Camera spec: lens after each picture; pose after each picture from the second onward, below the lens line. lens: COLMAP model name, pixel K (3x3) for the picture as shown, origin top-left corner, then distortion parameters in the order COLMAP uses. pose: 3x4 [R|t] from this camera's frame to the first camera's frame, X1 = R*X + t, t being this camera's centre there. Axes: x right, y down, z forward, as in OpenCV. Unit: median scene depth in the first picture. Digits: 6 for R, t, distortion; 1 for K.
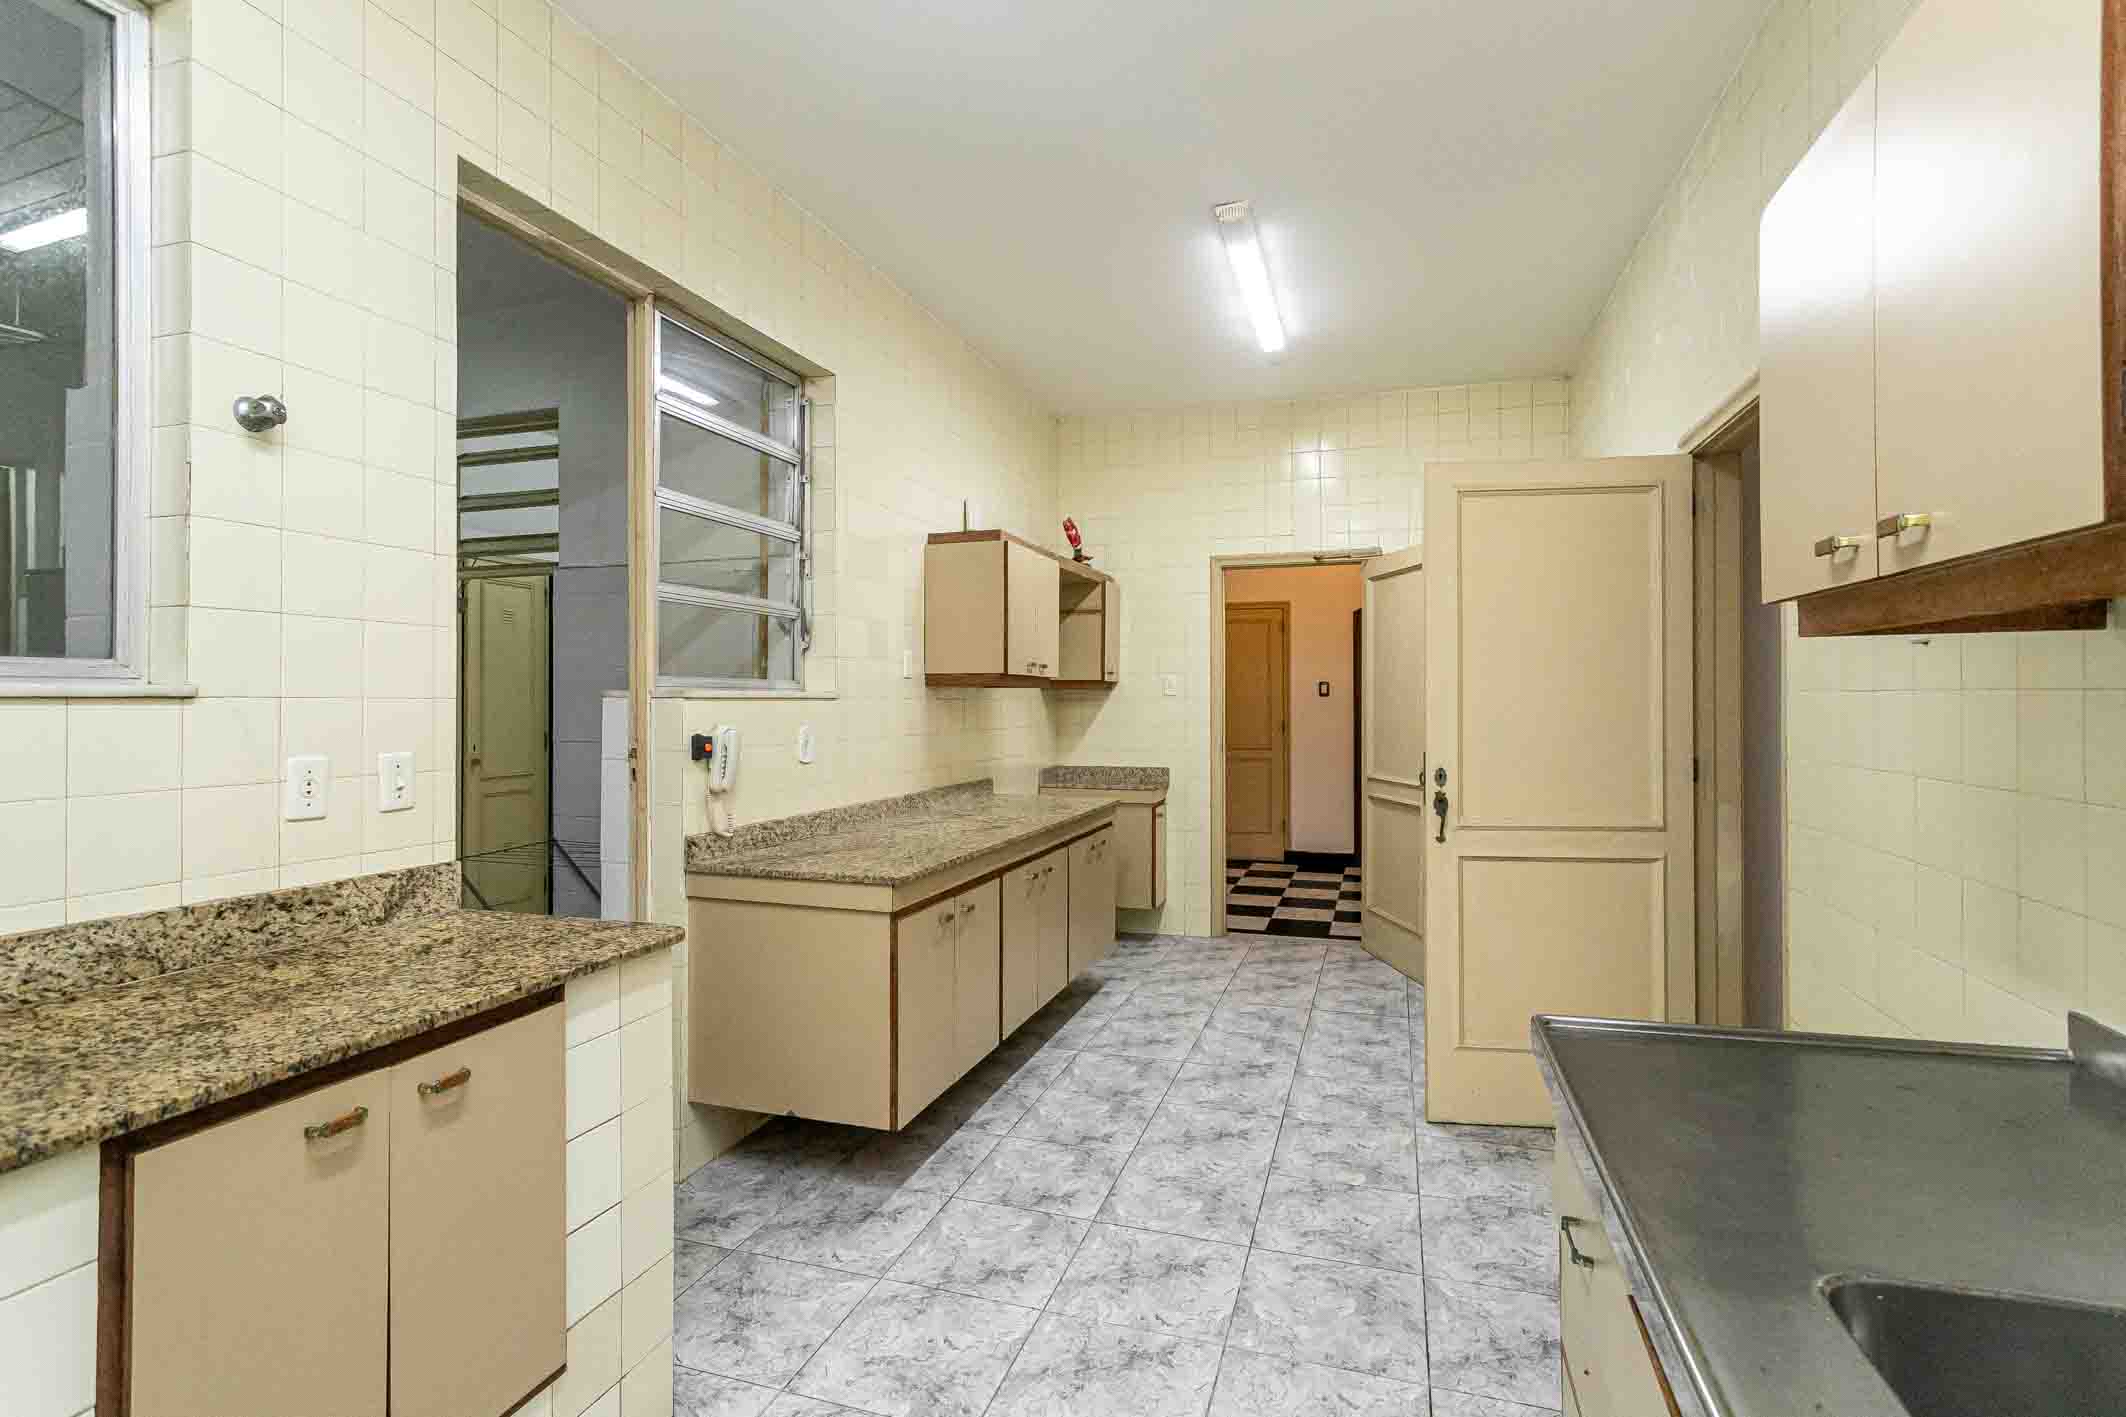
lens RADIAL K [[1014.3, 0, 1018.1], [0, 1014.3, 686.6], [0, 0, 1]] dist [0.005386, 0.001479]
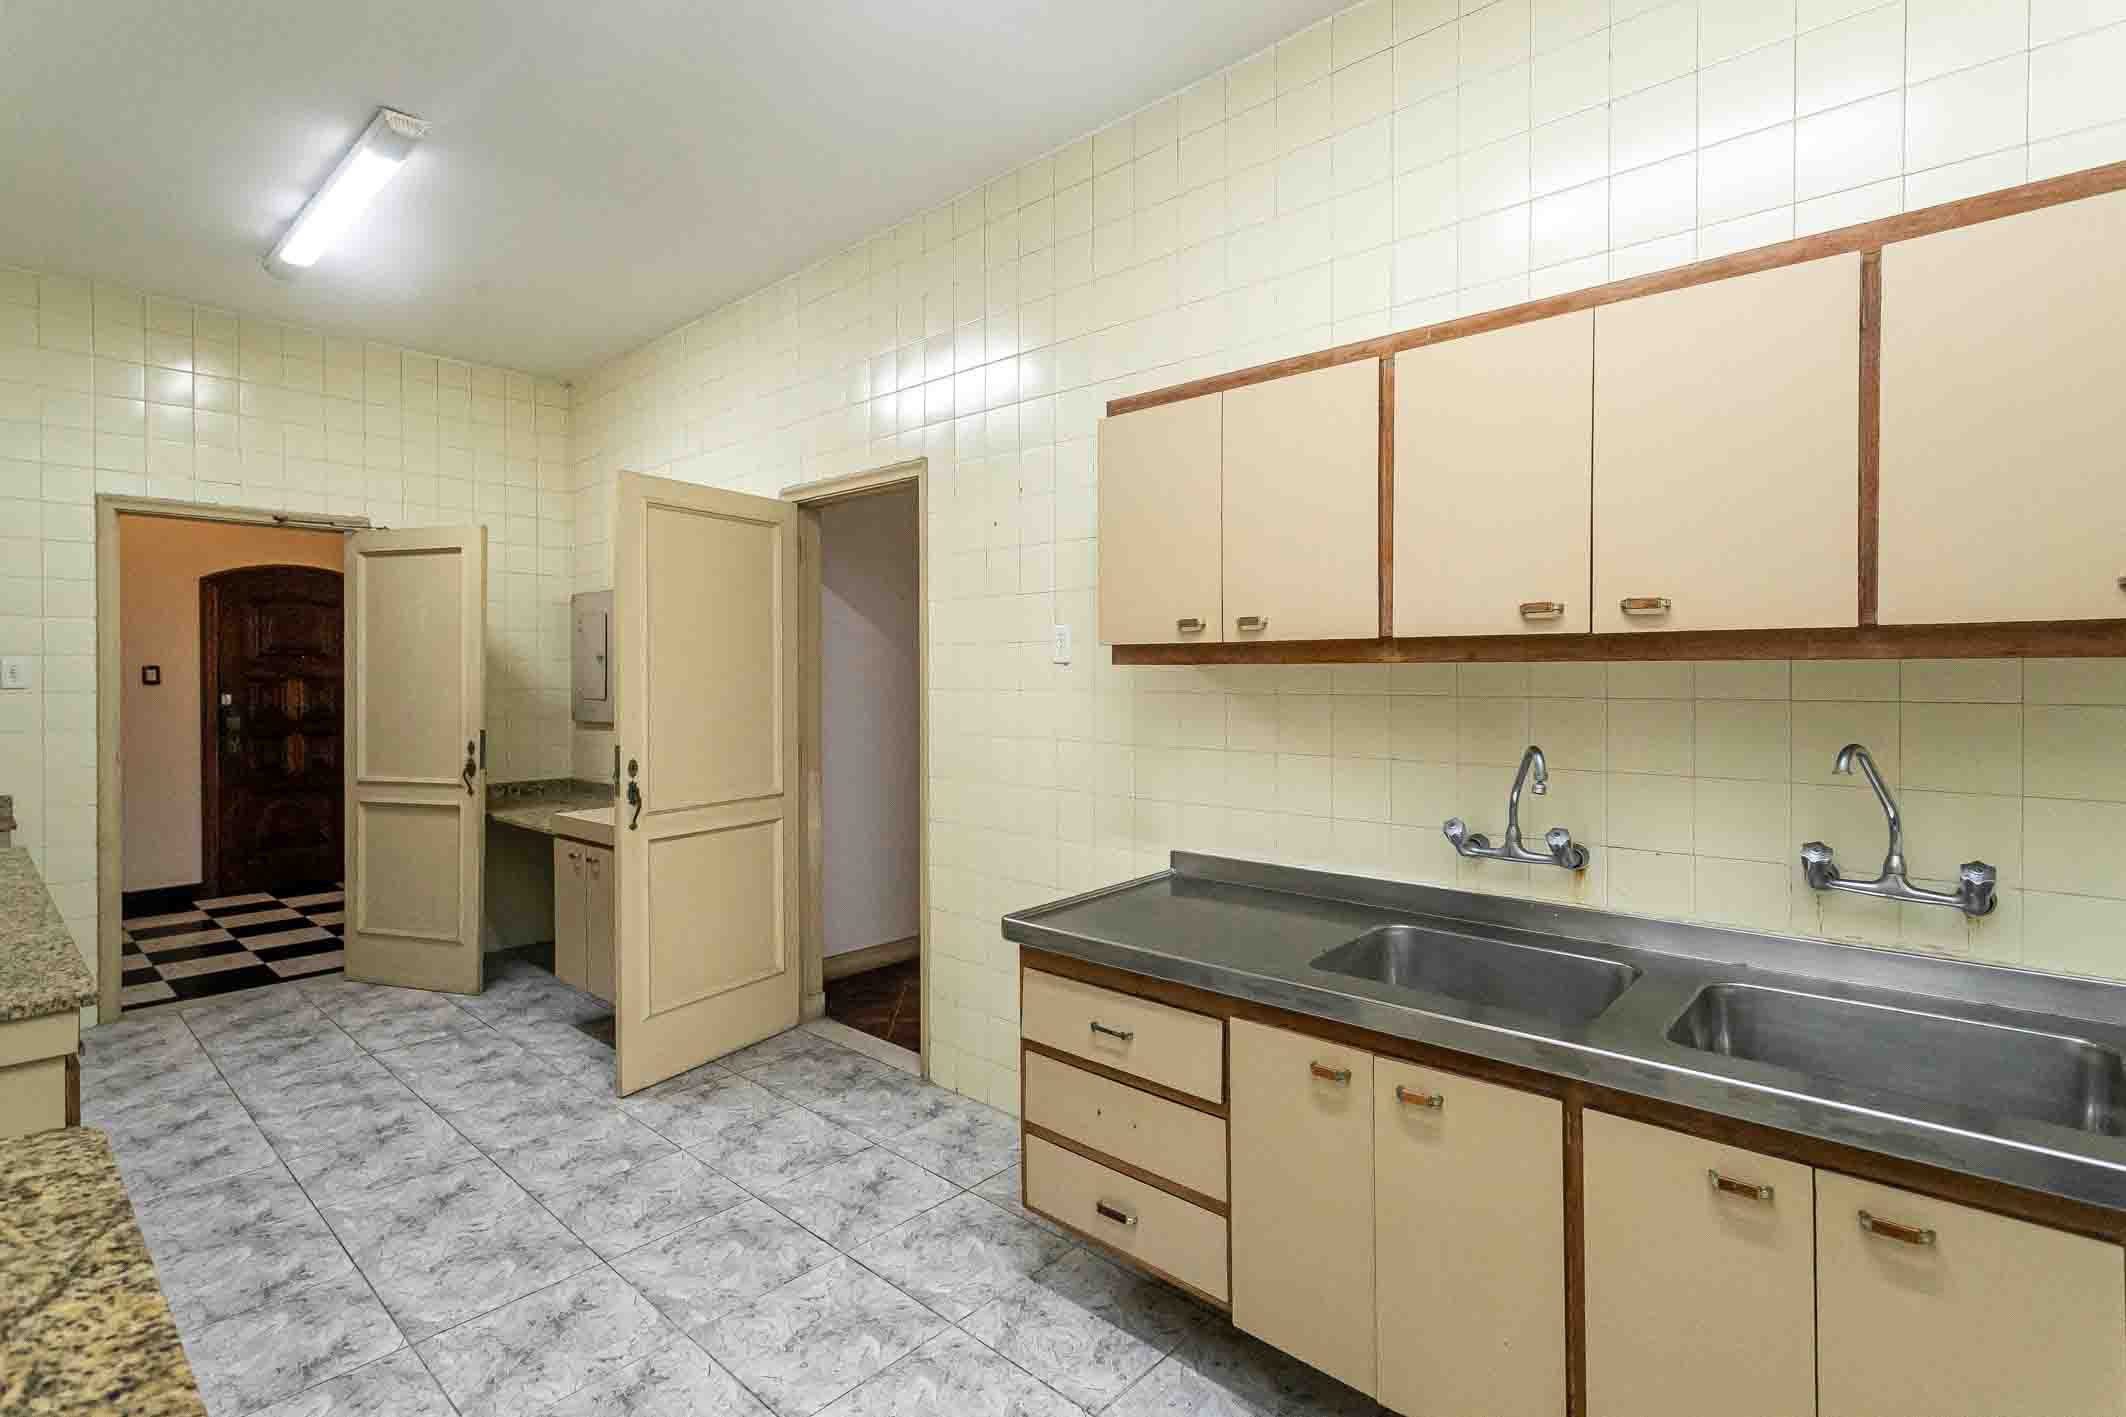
lens RADIAL K [[1014.3, 0, 1085.1], [0, 1014.3, 681.4], [0, 0, 1]] dist [0.005386, 0.001479]
pose [[0.392831, -0.002580, 0.919607, -0.317012], [-0.009371, 0.999933, 0.006809, -0.011630], [-0.919563, -0.011292, 0.392781, 0.127808]]
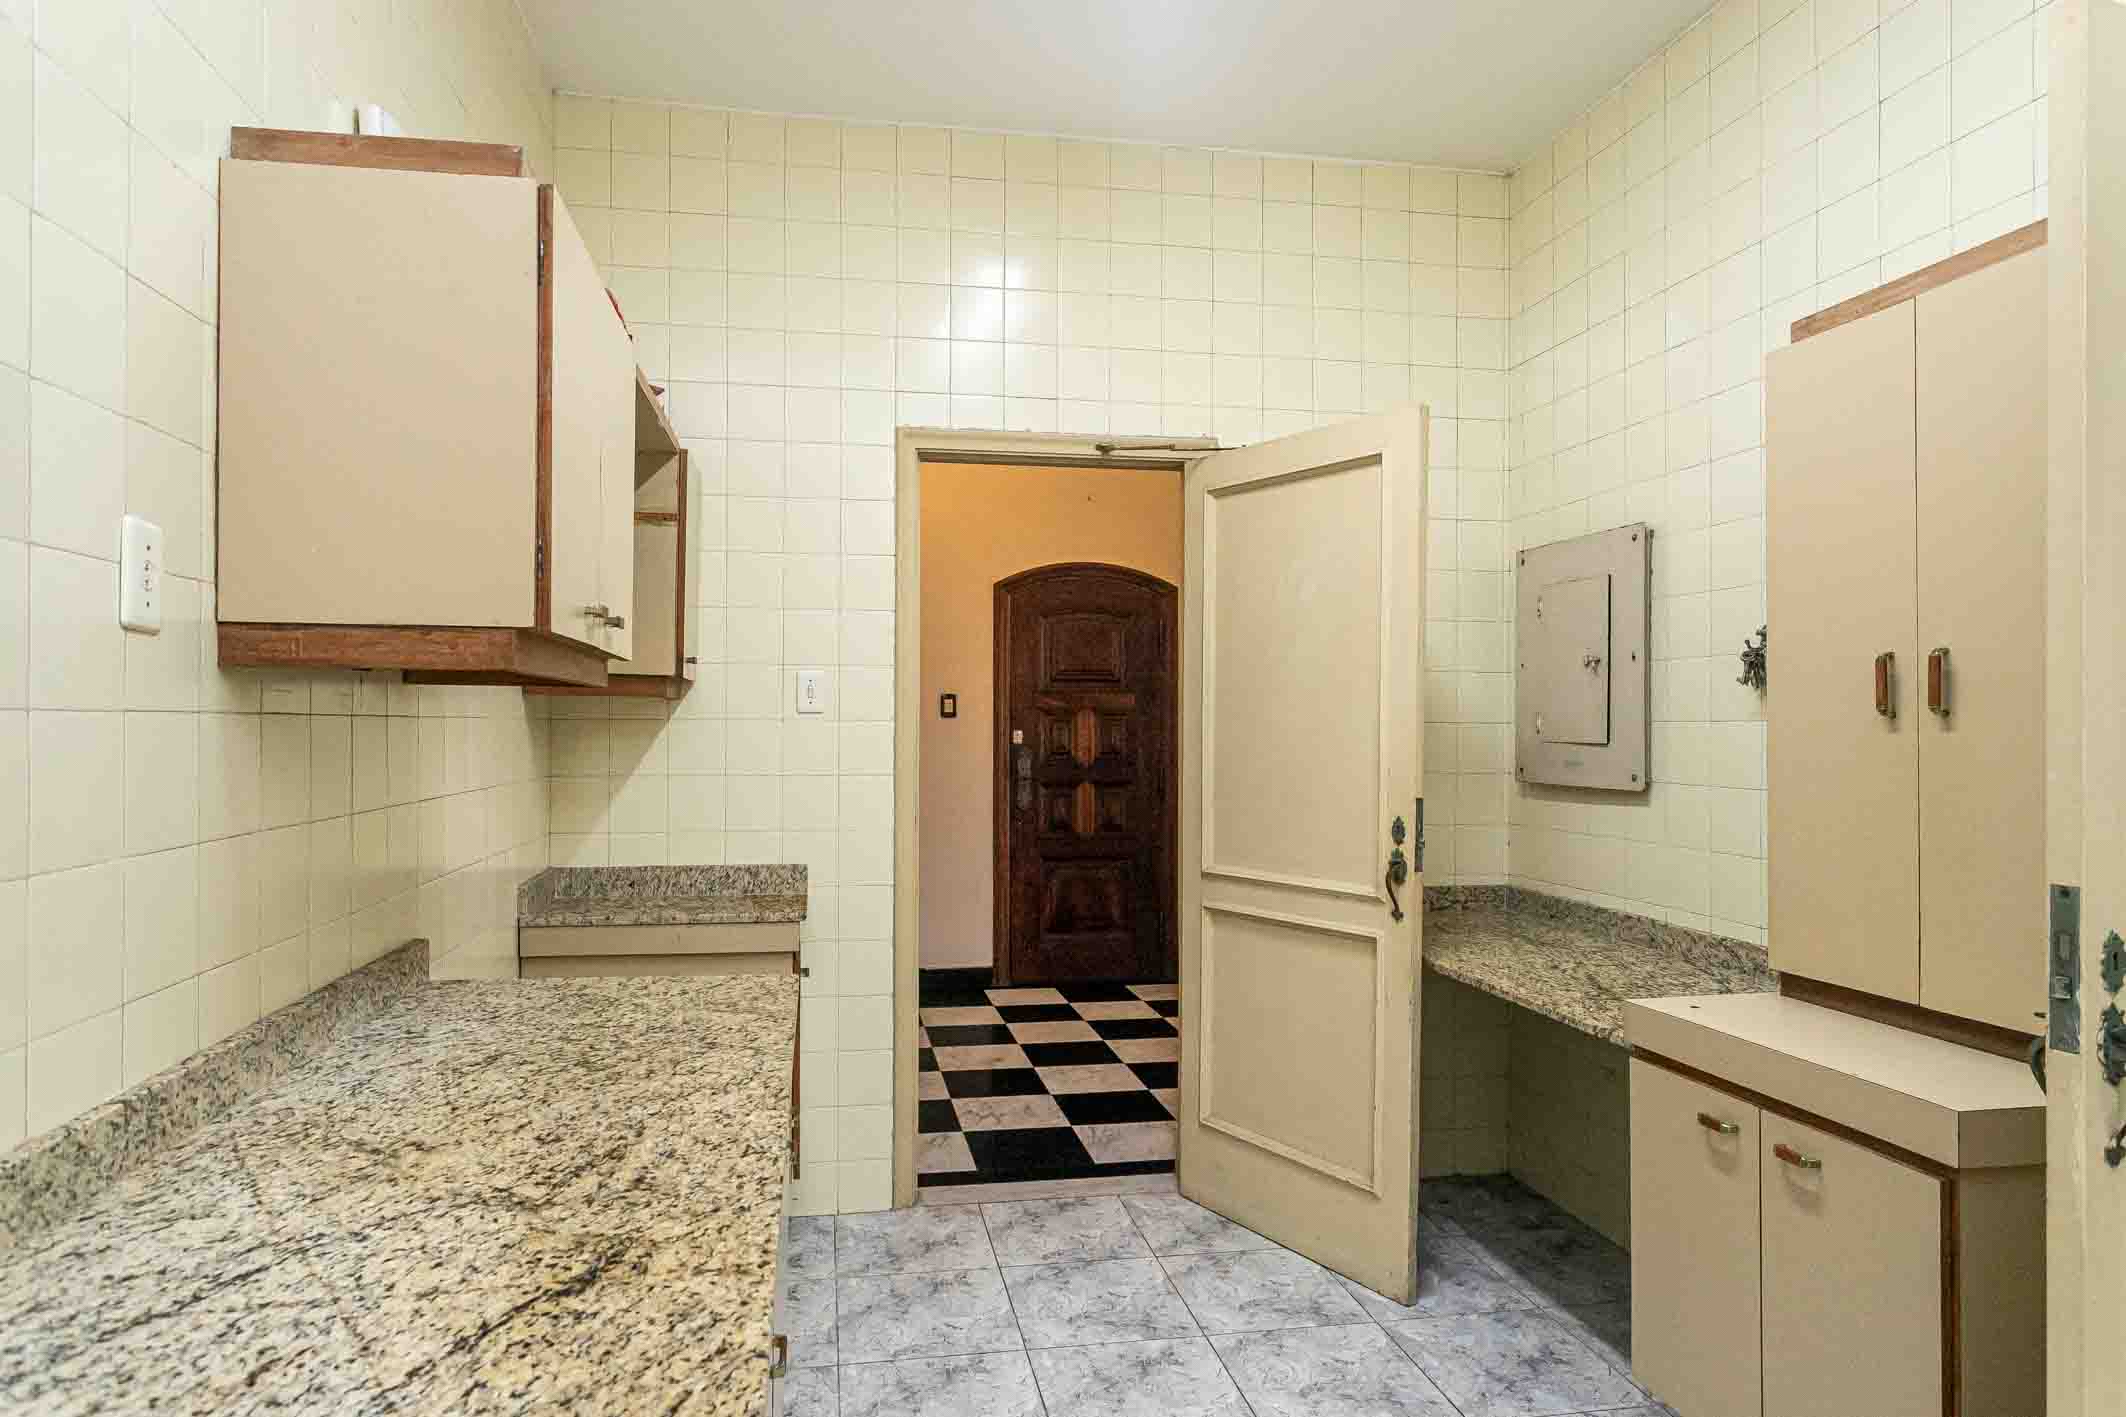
lens RADIAL K [[1294.3, 0, 1036.4], [0, 1294.3, 729.8], [0, 0, 1]] dist [-0.005767, 0.001502]
pose [[0.878846, 0.003795, 0.477090, -0.073661], [-0.012789, 0.999796, 0.015606, 0.010072], [-0.476933, -0.019816, 0.878716, 0.681476]]
